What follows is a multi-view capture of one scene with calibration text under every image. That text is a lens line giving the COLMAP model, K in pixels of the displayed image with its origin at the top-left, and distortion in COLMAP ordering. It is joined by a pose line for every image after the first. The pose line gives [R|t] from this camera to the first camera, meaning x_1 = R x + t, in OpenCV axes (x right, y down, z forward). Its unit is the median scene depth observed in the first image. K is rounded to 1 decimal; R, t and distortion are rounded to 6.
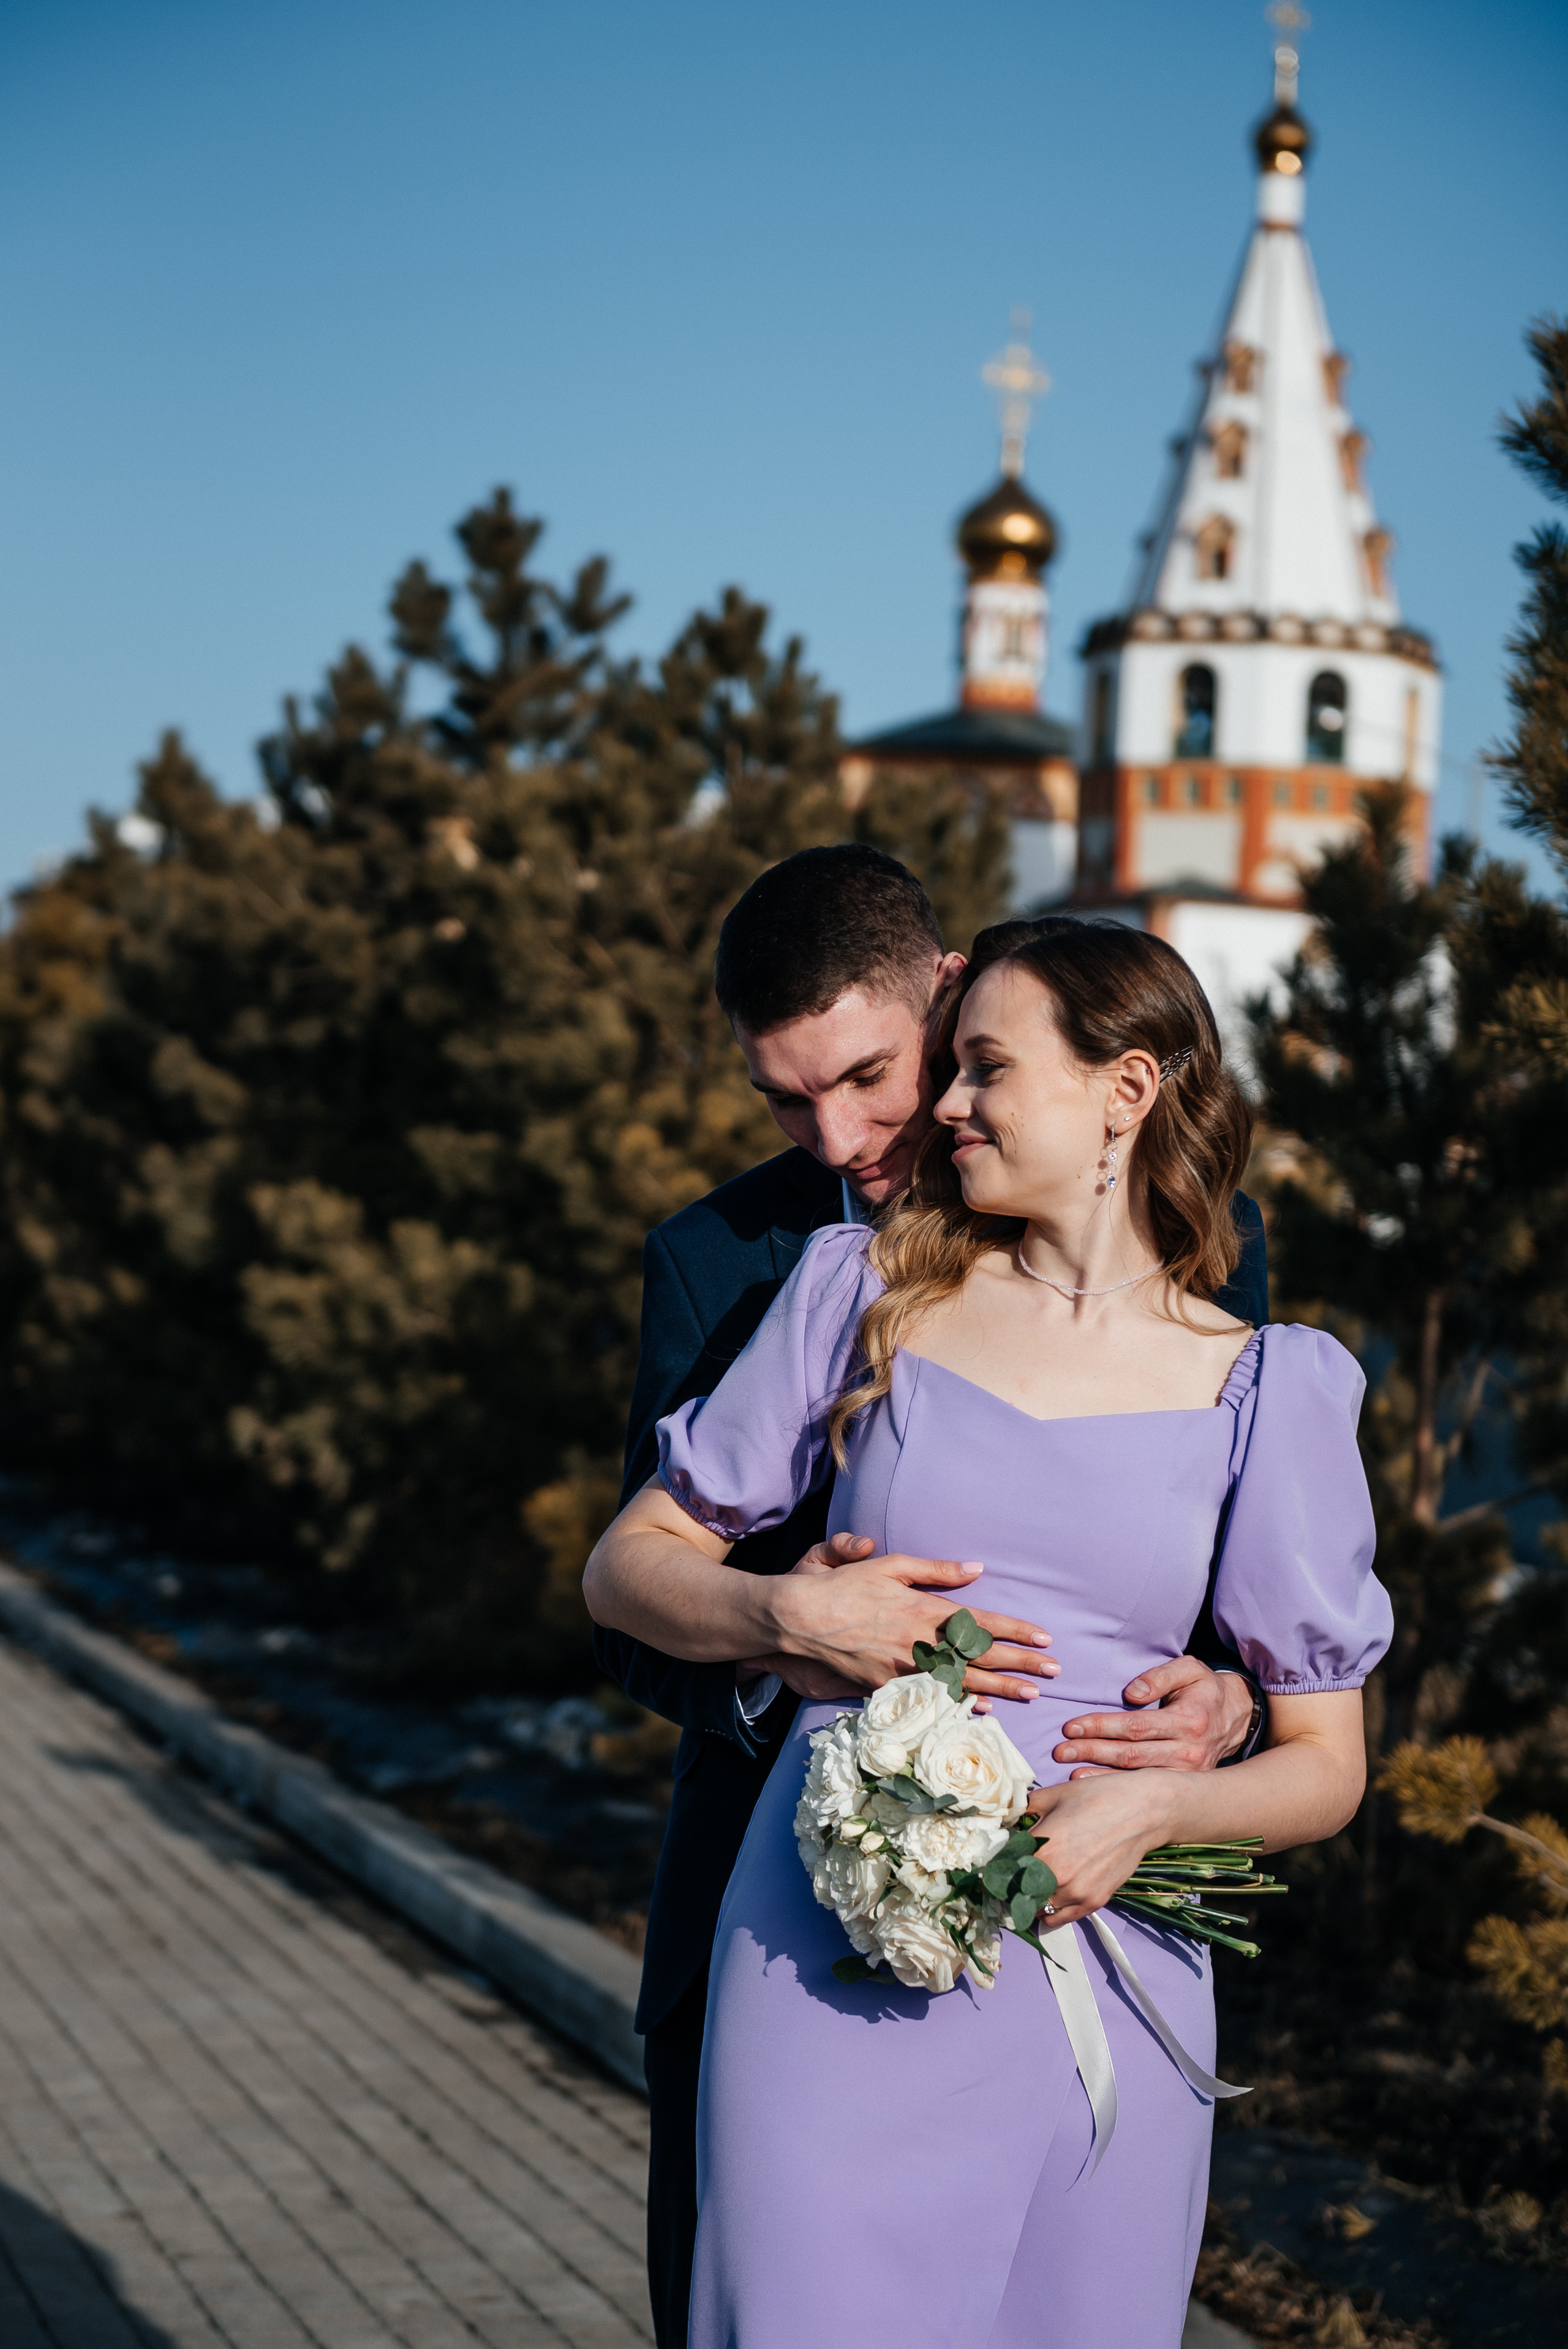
lens RADIAL K [[4811.0, 0, 784.0], [0, 4811.0, 1174.5], [0, 0, 1]] dist [0.086453, 0.250653]
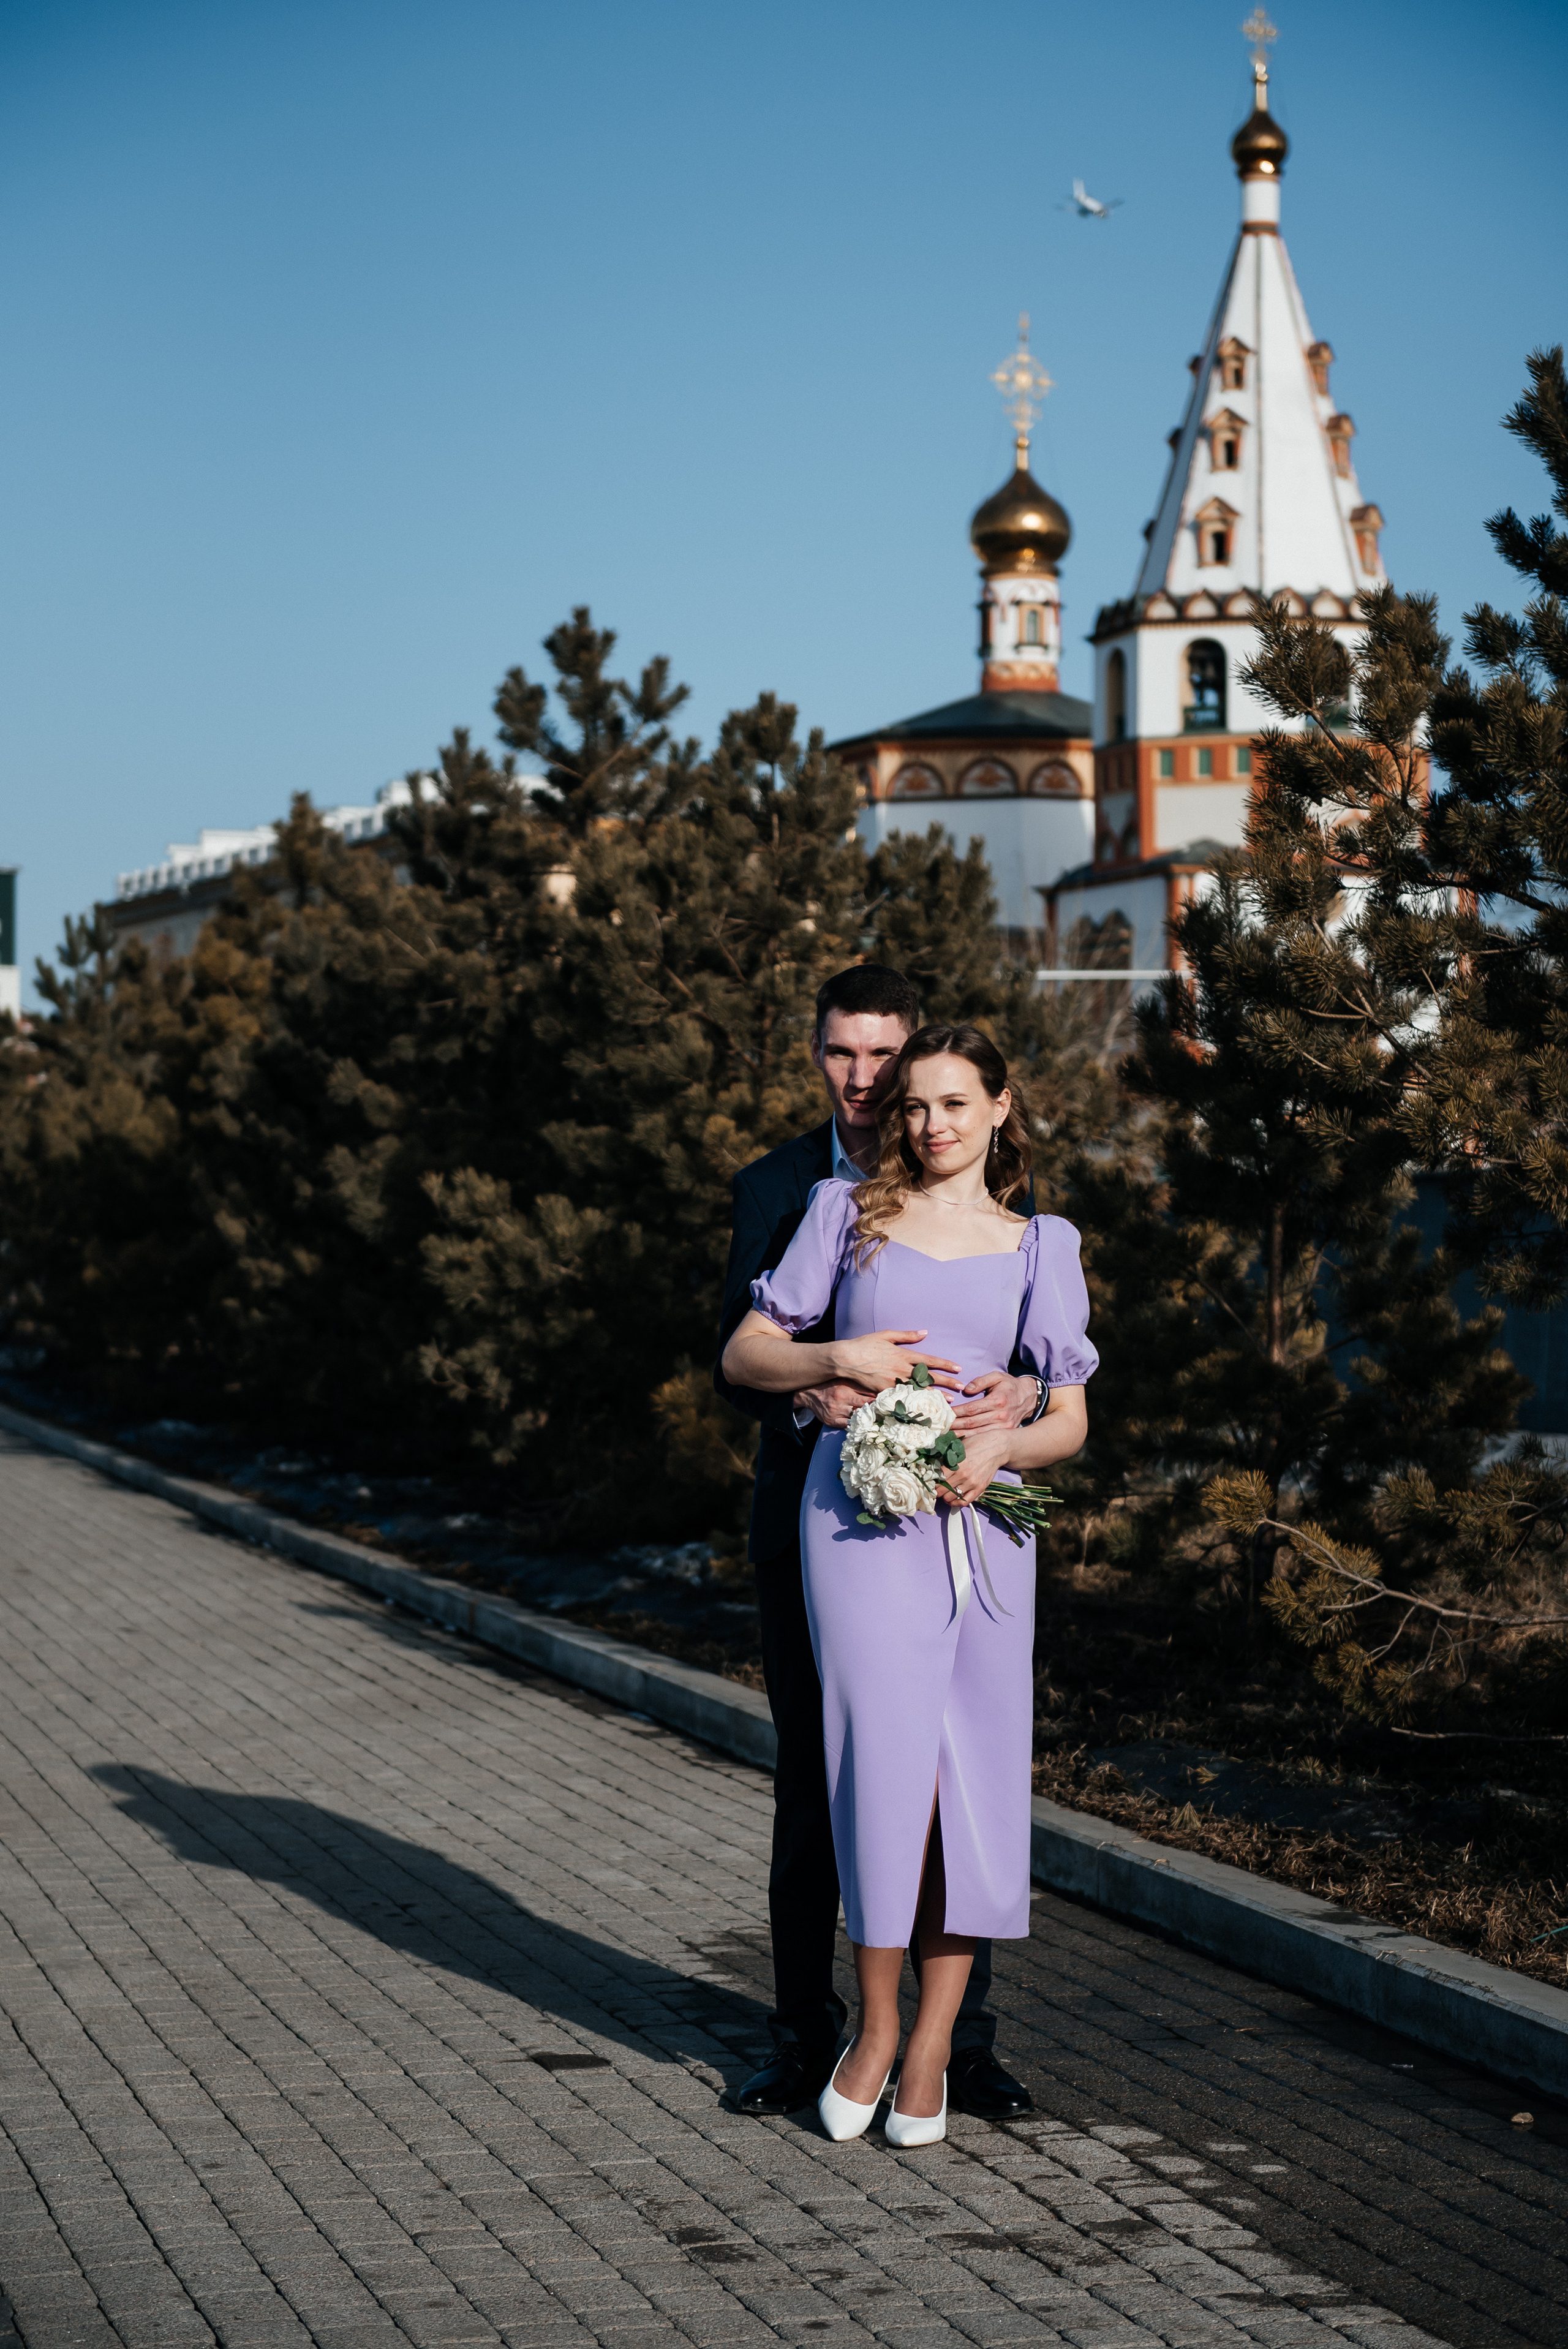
lens RADIAL K [[4621.6, 0, 784.0], [0, 4621.6, 1174.5], [0, 0, 1]] dist [0.080806, 0.180120]
pose [[0.998696, -0.049408, -0.012882, 0.003196], [0.049500, 0.998751, 0.006867, -0.001095], [0.012527, -0.007495, 0.999893, -0.252675]]
